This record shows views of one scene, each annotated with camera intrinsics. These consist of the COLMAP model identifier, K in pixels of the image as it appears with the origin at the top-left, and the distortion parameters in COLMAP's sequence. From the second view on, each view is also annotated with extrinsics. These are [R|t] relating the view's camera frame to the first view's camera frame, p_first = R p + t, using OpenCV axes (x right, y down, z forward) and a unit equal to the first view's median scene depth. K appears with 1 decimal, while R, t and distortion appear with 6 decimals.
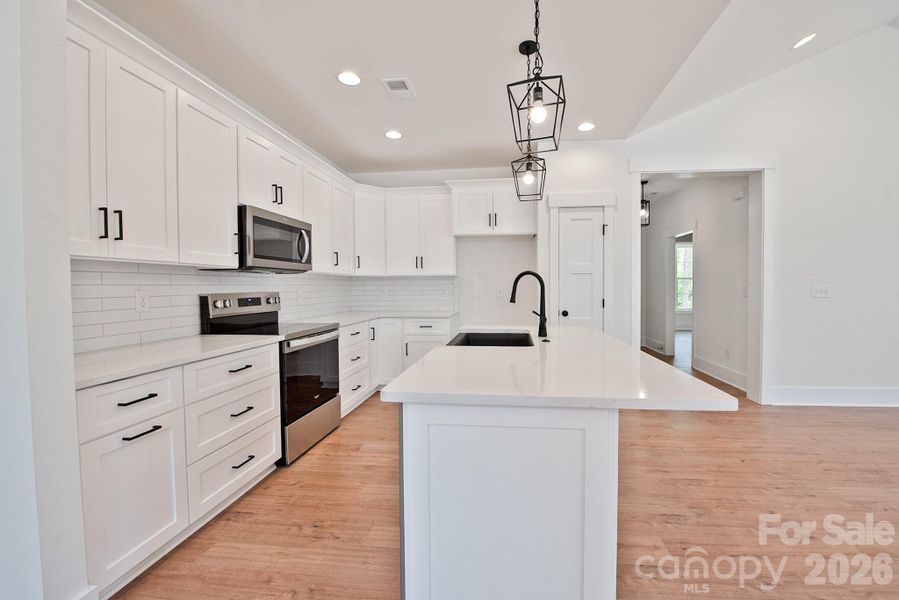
lens RADIAL K [[372.3, 0, 476.0], [0, 372.3, 297.0], [0, 0, 1]] dist [-0.016423, -0.000124]
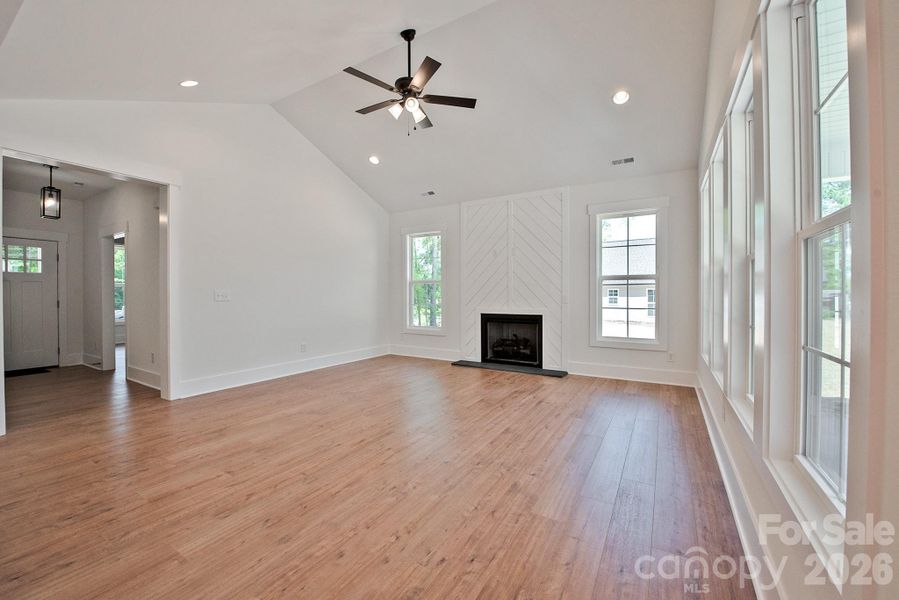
lens RADIAL K [[359.0, 0, 452.8], [0, 359.0, 294.4], [0, 0, 1]] dist [-0.017515, -0.000142]
pose [[0.428090, 0.010654, 0.903674, 0.230774], [0.023497, 0.999461, -0.022914, 0.030332], [-0.903431, 0.031043, 0.427609, -0.249771]]
